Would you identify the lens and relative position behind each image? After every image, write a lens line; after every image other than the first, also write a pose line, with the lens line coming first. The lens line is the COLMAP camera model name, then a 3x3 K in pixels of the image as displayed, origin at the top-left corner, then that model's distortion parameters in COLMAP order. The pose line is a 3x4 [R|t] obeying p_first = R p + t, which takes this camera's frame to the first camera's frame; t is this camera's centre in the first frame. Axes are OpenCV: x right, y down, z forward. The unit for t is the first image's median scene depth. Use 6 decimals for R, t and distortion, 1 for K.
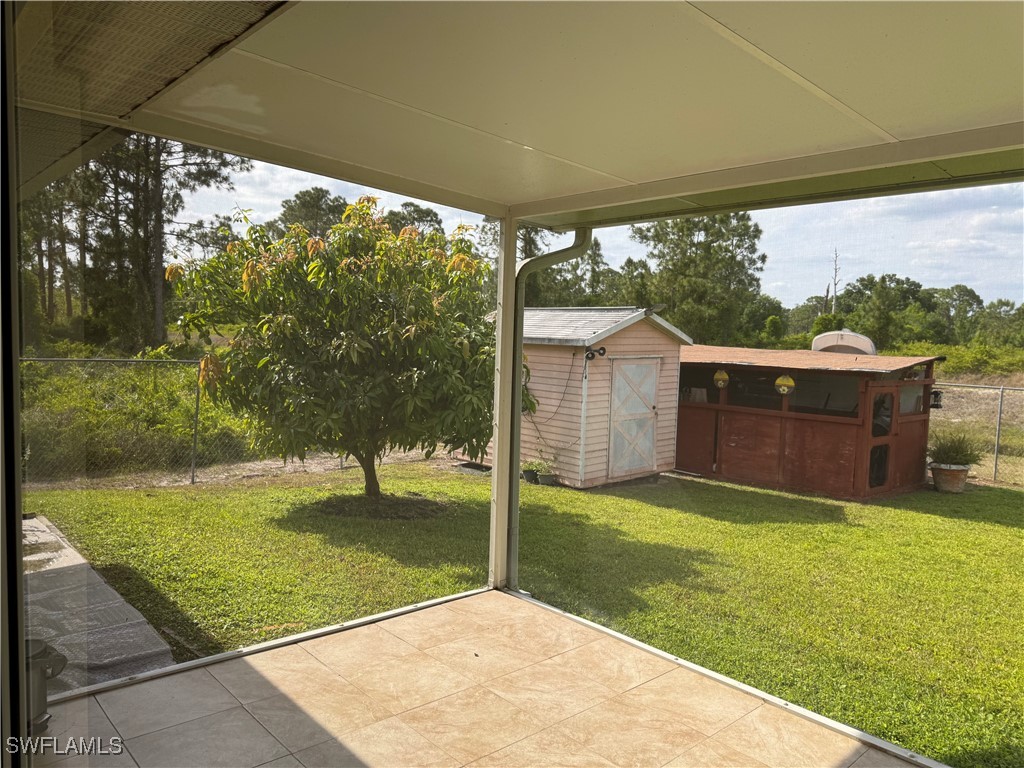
lens RADIAL K [[717.1, 0, 512.0], [0, 717.1, 384.0], [0, 0, 1]] dist [0.105497, -0.147623]
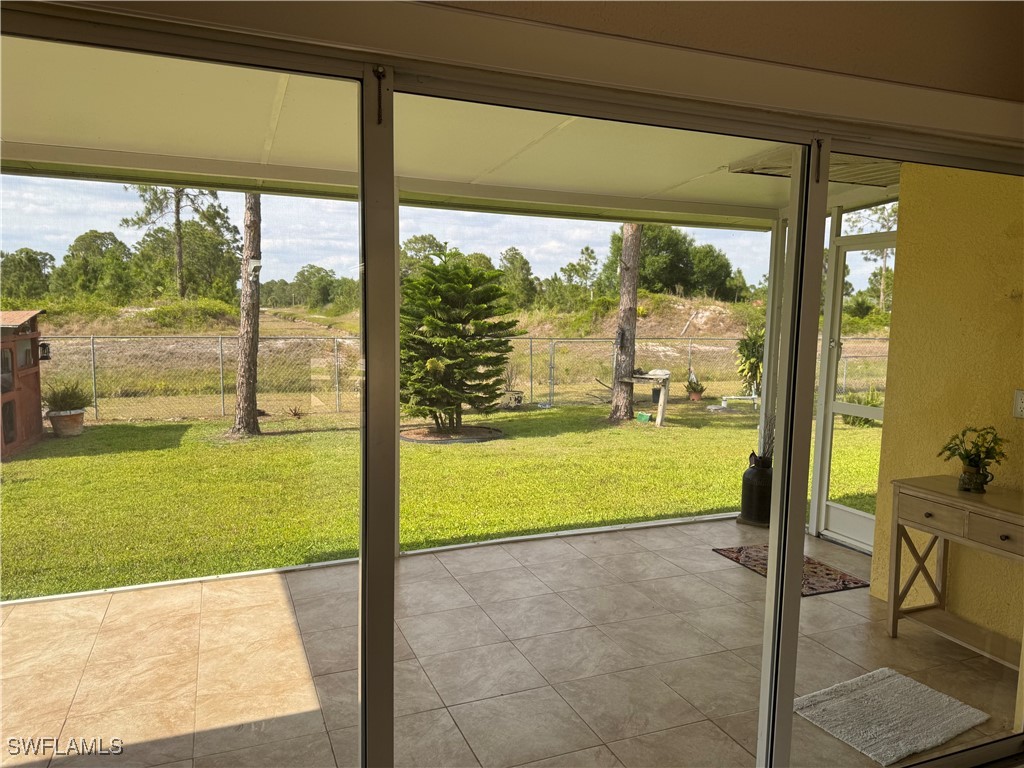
lens RADIAL K [[717.1, 0, 512.0], [0, 717.1, 384.0], [0, 0, 1]] dist [0.105497, -0.147623]
pose [[0.349804, -0.122779, 0.928743, -0.165149], [0.060979, 0.992256, 0.108208, -0.005323], [-0.934836, 0.018782, 0.354582, 0.005689]]
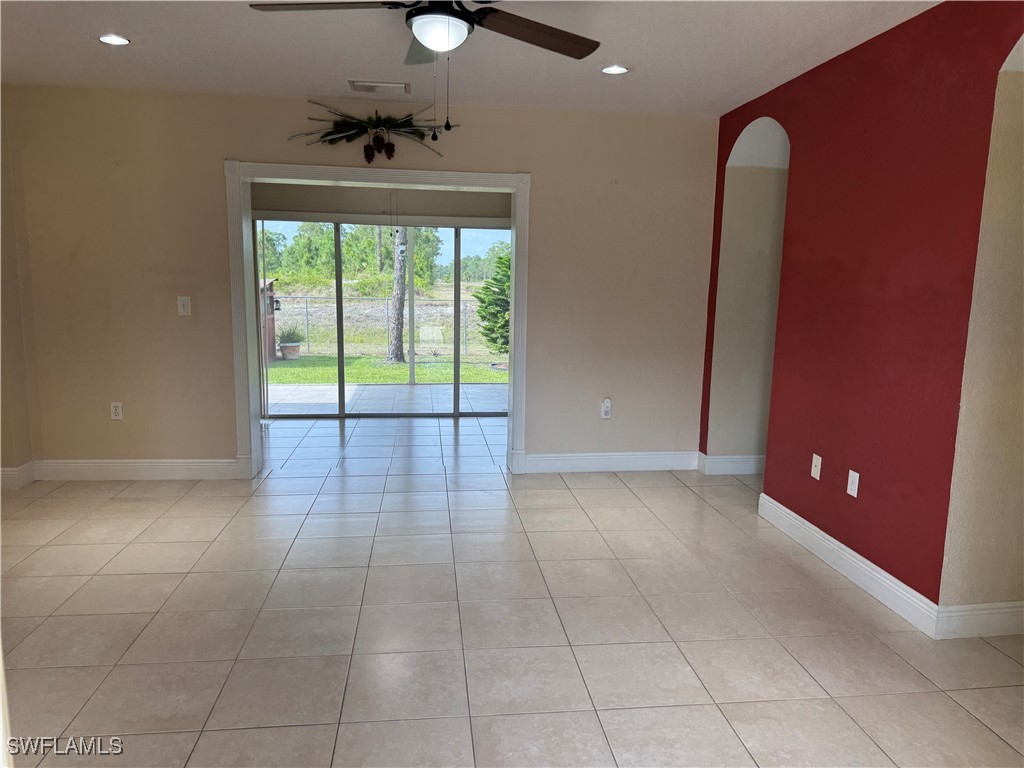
lens RADIAL K [[716.5, 0, 516.6], [0, 716.5, 391.9], [0, 0, 1]] dist [0.114158, -0.141509]
pose [[0.573543, -0.147262, 0.805830, -0.466406], [0.058229, 0.988550, 0.139209, 0.018860], [-0.817104, -0.032920, 0.575550, -0.396238]]
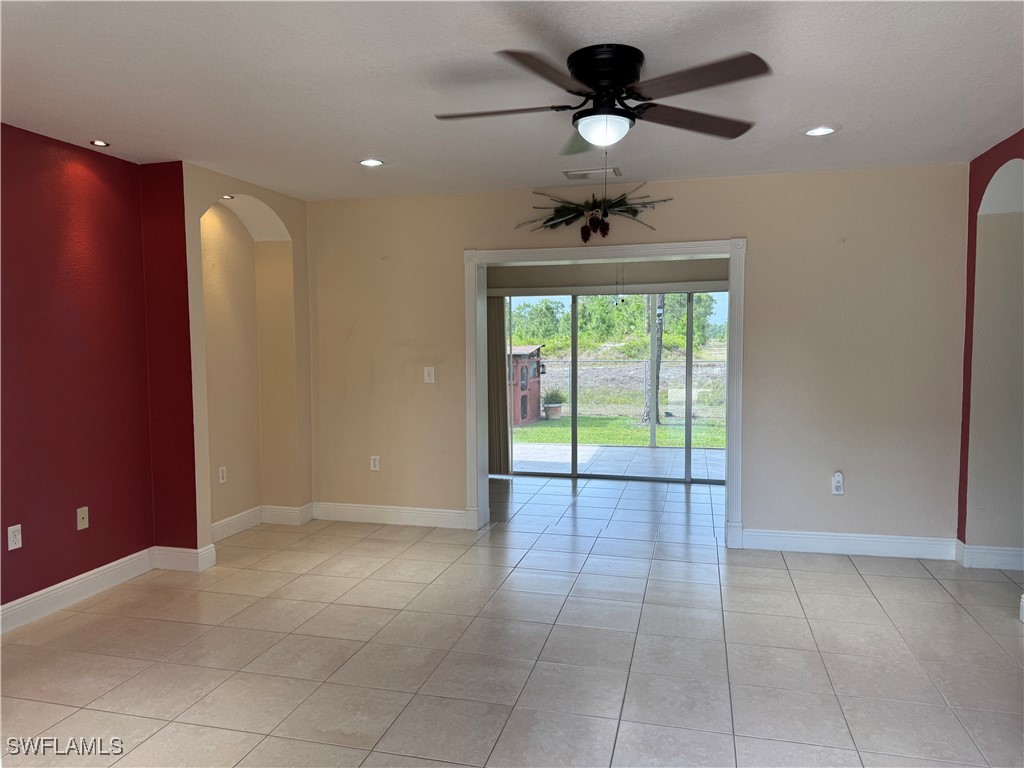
lens RADIAL K [[720.9, 0, 518.3], [0, 720.9, 382.3], [0, 0, 1]] dist [0.137362, -0.198897]
pose [[0.829189, -0.068637, 0.554739, -0.451110], [0.070483, 0.997350, 0.018046, 0.017964], [-0.554507, 0.024136, 0.831829, -0.429714]]
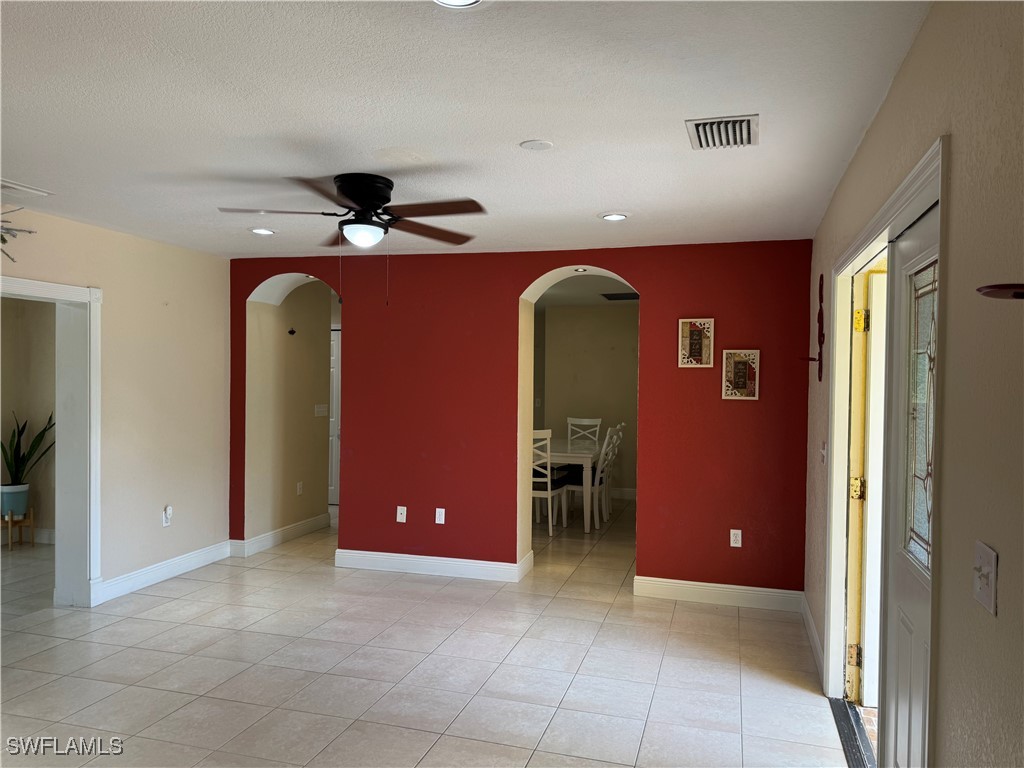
lens RADIAL K [[717.1, 0, 512.0], [0, 717.1, 384.0], [0, 0, 1]] dist [0.105497, -0.147623]
pose [[-0.511675, -0.044033, 0.858050, -0.581262], [0.036497, 0.996671, 0.072910, -0.014575], [-0.858404, 0.068622, -0.508364, -0.155889]]
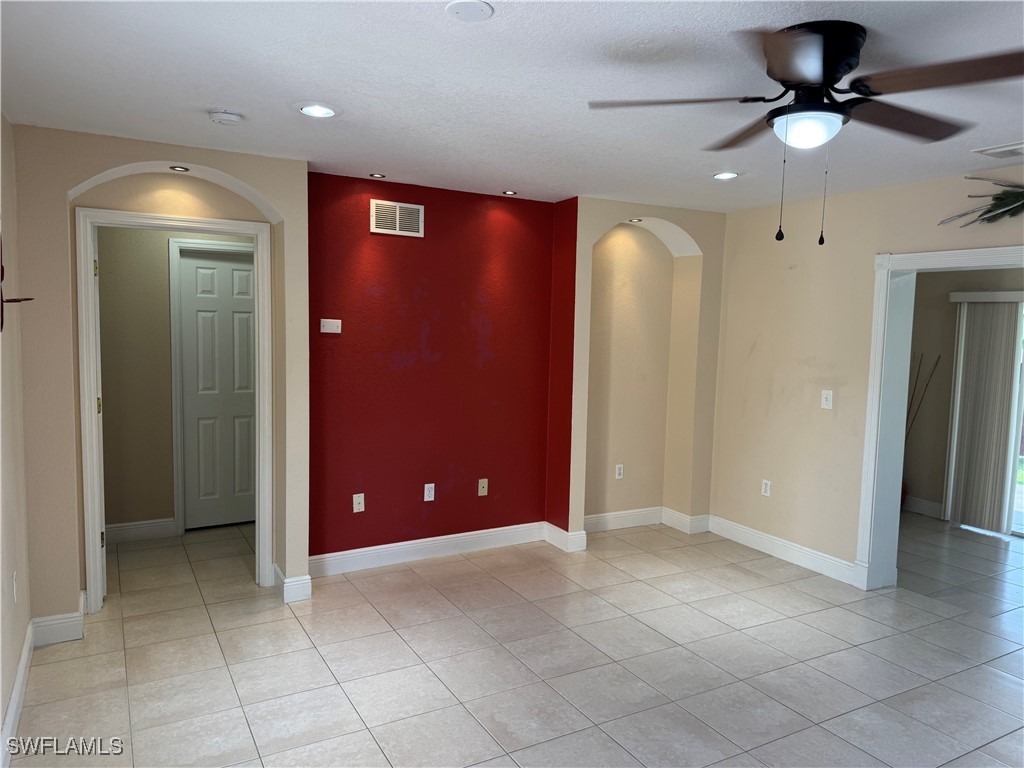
lens RADIAL K [[720.9, 0, 518.3], [0, 720.9, 382.3], [0, 0, 1]] dist [0.137362, -0.198897]
pose [[0.977900, 0.011552, -0.208756, -0.328579], [-0.011364, 0.999933, 0.002099, 0.009300], [0.208766, 0.000319, 0.977966, -0.448814]]
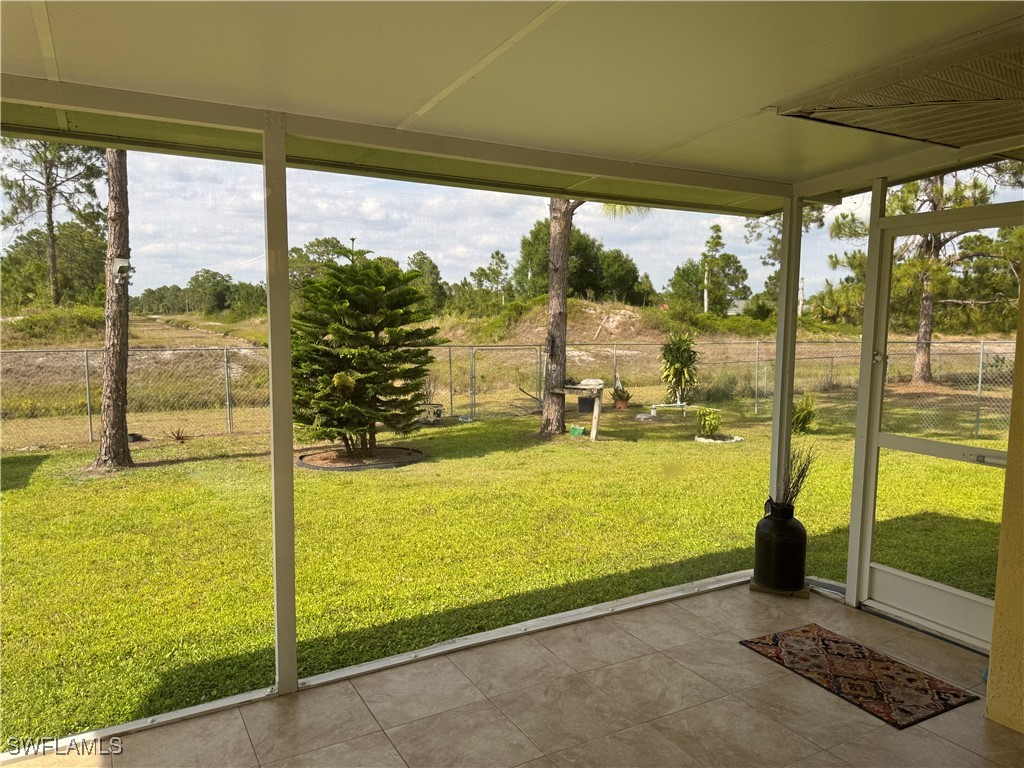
lens RADIAL K [[714.9, 0, 511.7], [0, 714.9, 388.0], [0, 0, 1]] dist [0.090958, -0.124474]
pose [[0.228982, -0.128041, 0.964973, -0.057255], [0.068272, 0.990983, 0.115292, -0.006067], [-0.971034, 0.039481, 0.235659, 0.061429]]
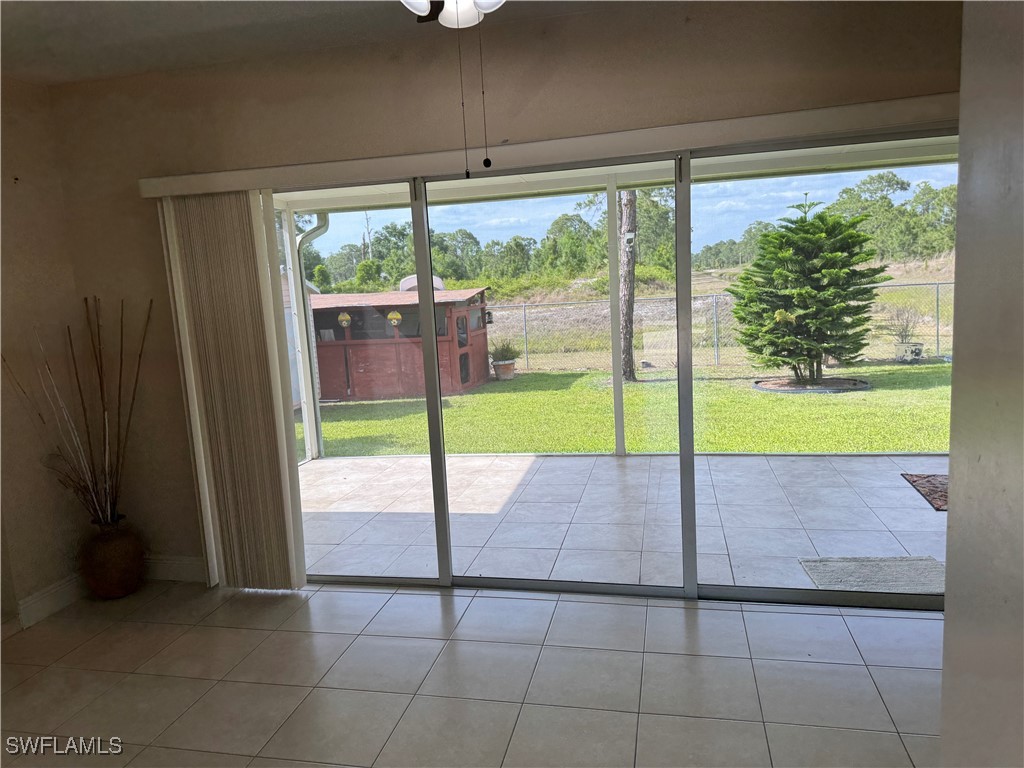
lens RADIAL K [[717.1, 0, 512.0], [0, 717.1, 384.0], [0, 0, 1]] dist [0.105497, -0.147623]
pose [[0.813019, -0.161339, 0.559437, -0.188583], [0.123862, 0.986774, 0.104575, 0.008431], [-0.568910, -0.015729, 0.822250, -0.177481]]
